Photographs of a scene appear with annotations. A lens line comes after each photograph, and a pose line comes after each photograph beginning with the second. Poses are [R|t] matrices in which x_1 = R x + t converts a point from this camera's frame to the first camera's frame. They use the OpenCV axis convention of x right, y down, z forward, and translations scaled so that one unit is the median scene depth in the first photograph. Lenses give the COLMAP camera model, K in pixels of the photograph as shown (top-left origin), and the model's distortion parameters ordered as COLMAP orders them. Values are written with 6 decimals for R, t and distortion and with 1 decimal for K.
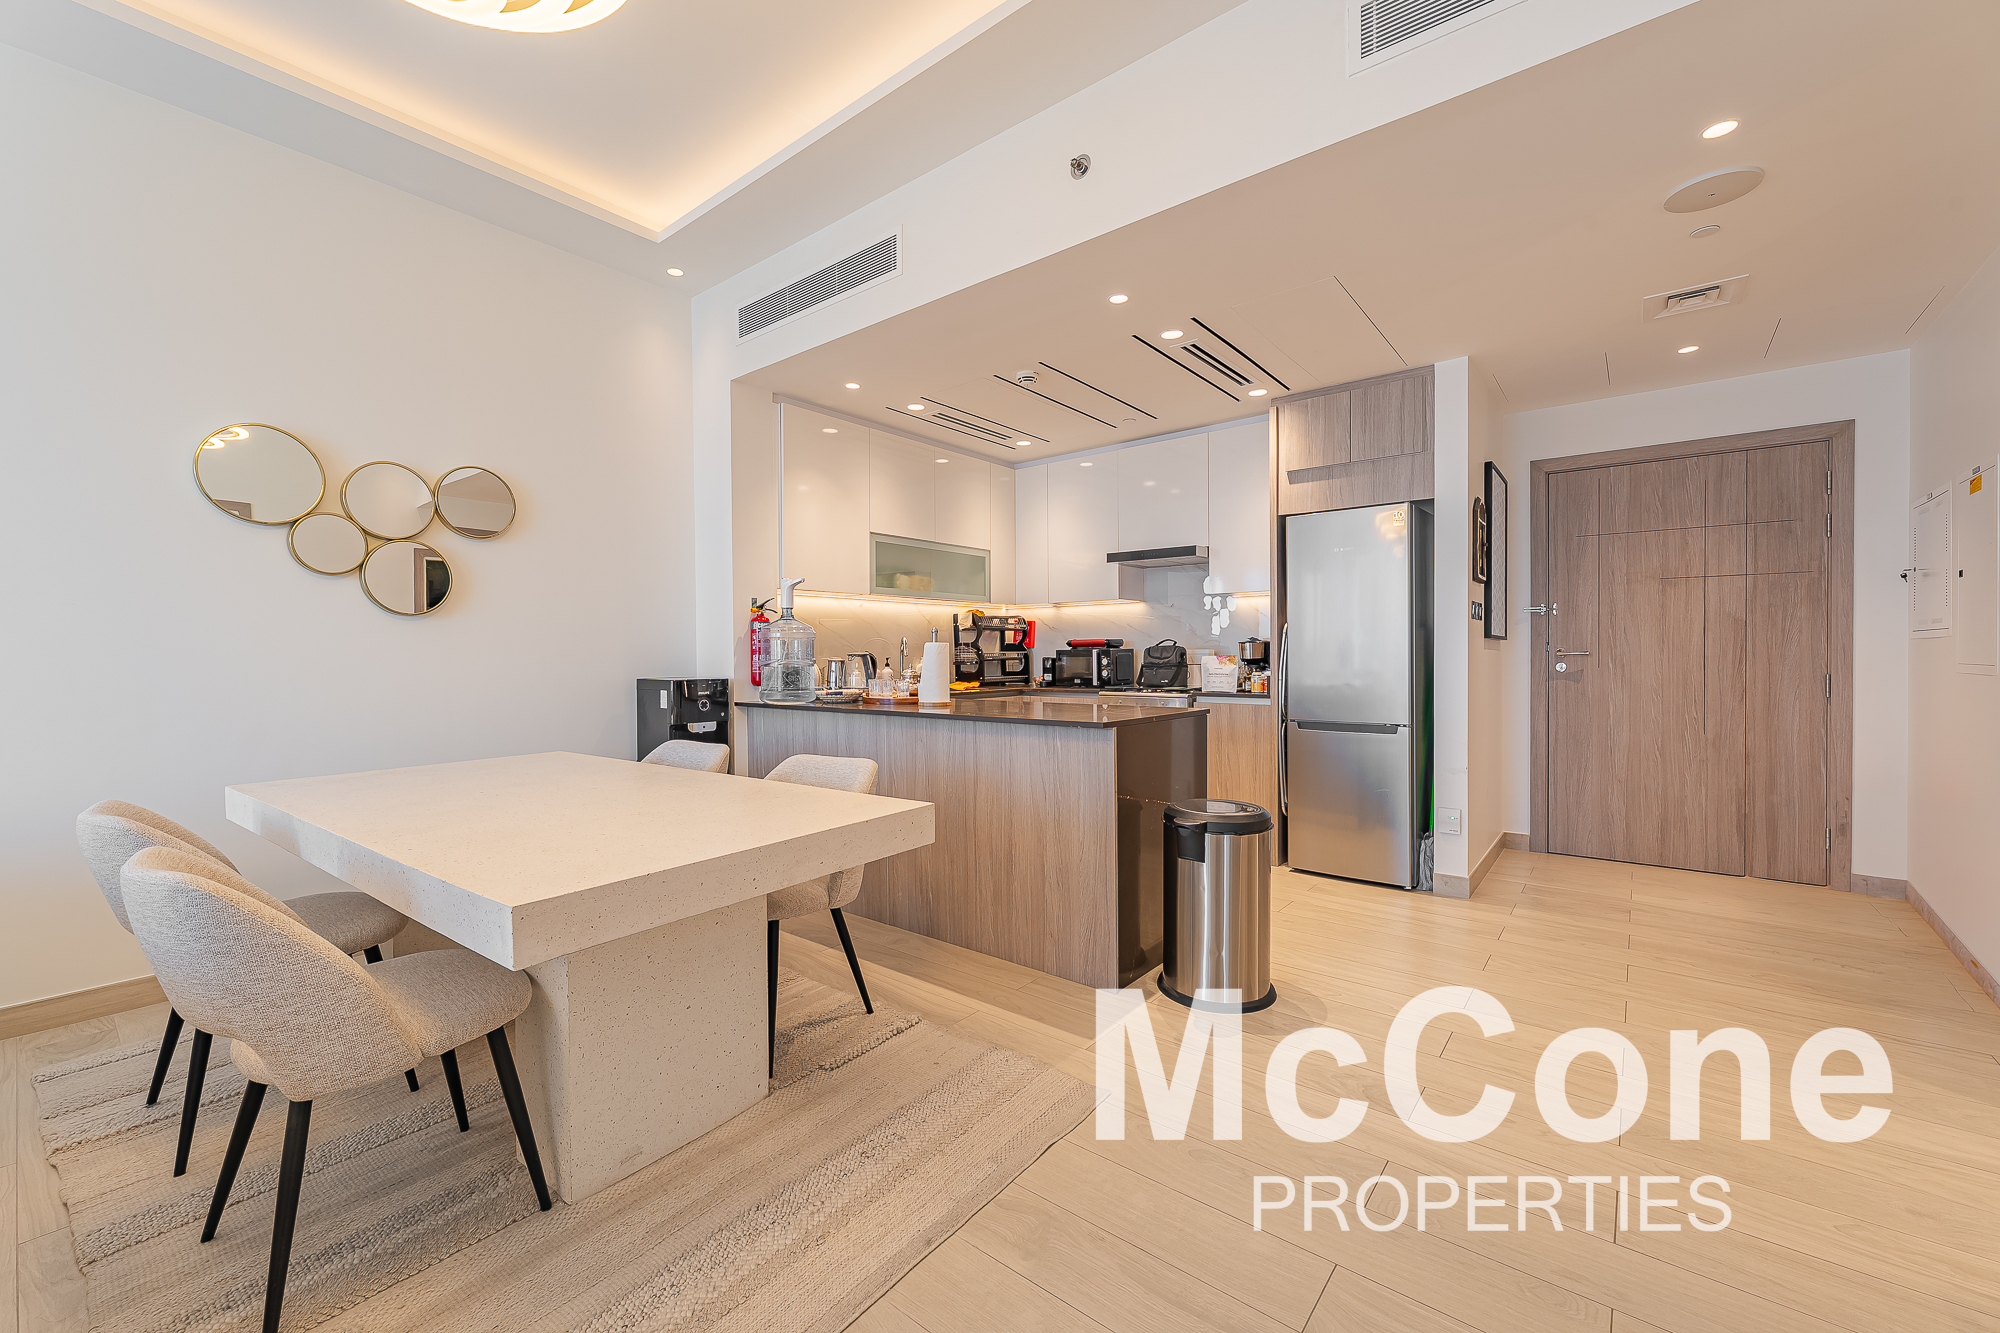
lens RADIAL K [[812.8, 0, 990.2], [0, 812.8, 667.2], [0, 0, 1]] dist [0.004197, -0.002250]
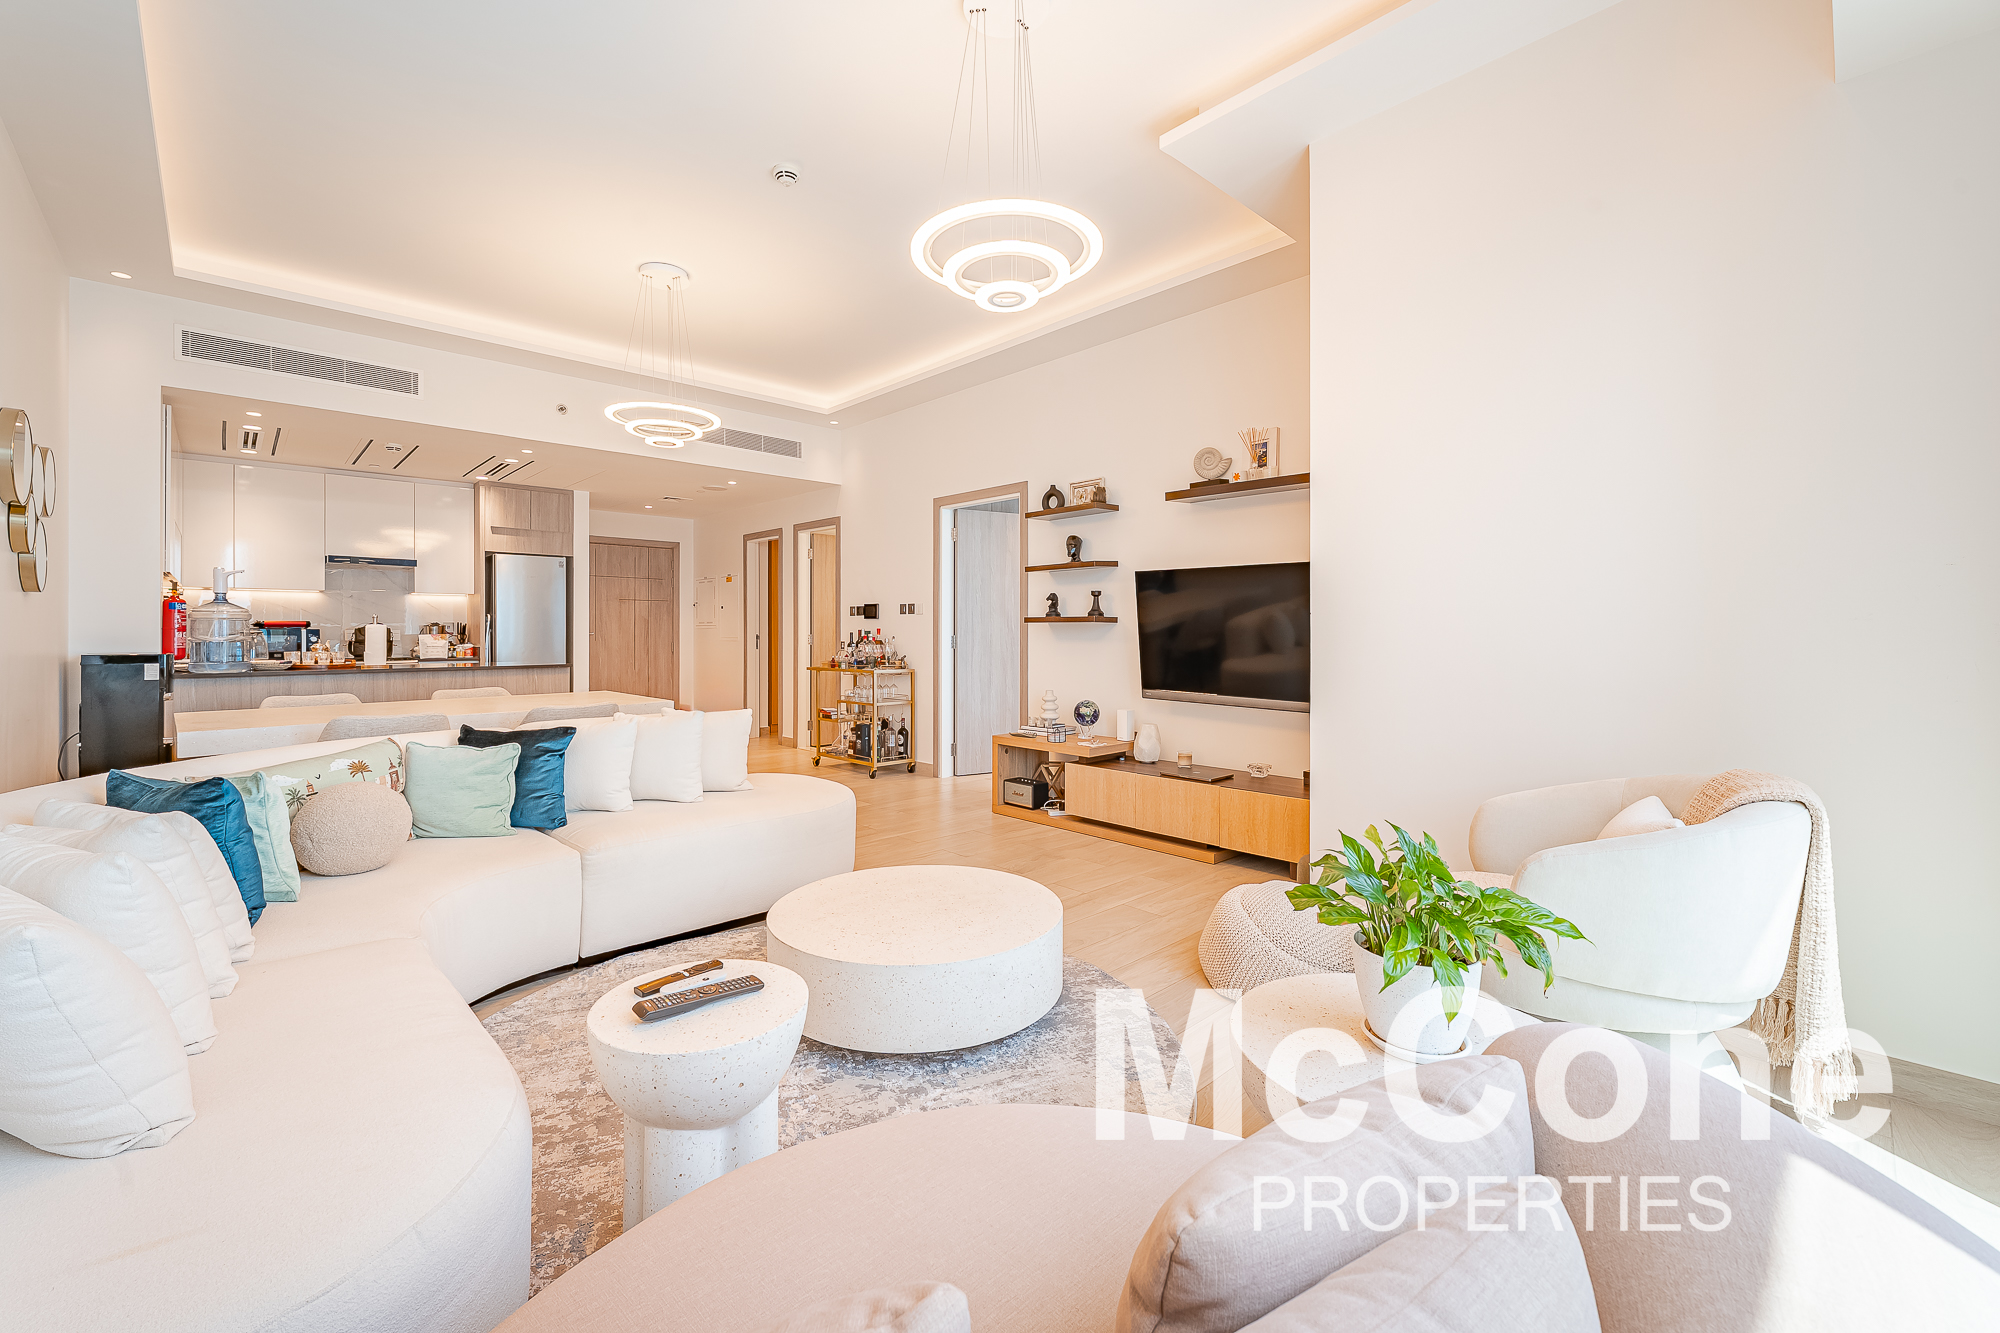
lens RADIAL K [[812.8, 0, 994.3], [0, 812.8, 657.1], [0, 0, 1]] dist [0.004197, -0.002250]
pose [[0.127231, -0.024012, 0.991582, -1.224690], [0.013656, 0.999655, 0.022455, 0.009550], [-0.991779, 0.010684, 0.127515, -0.266215]]
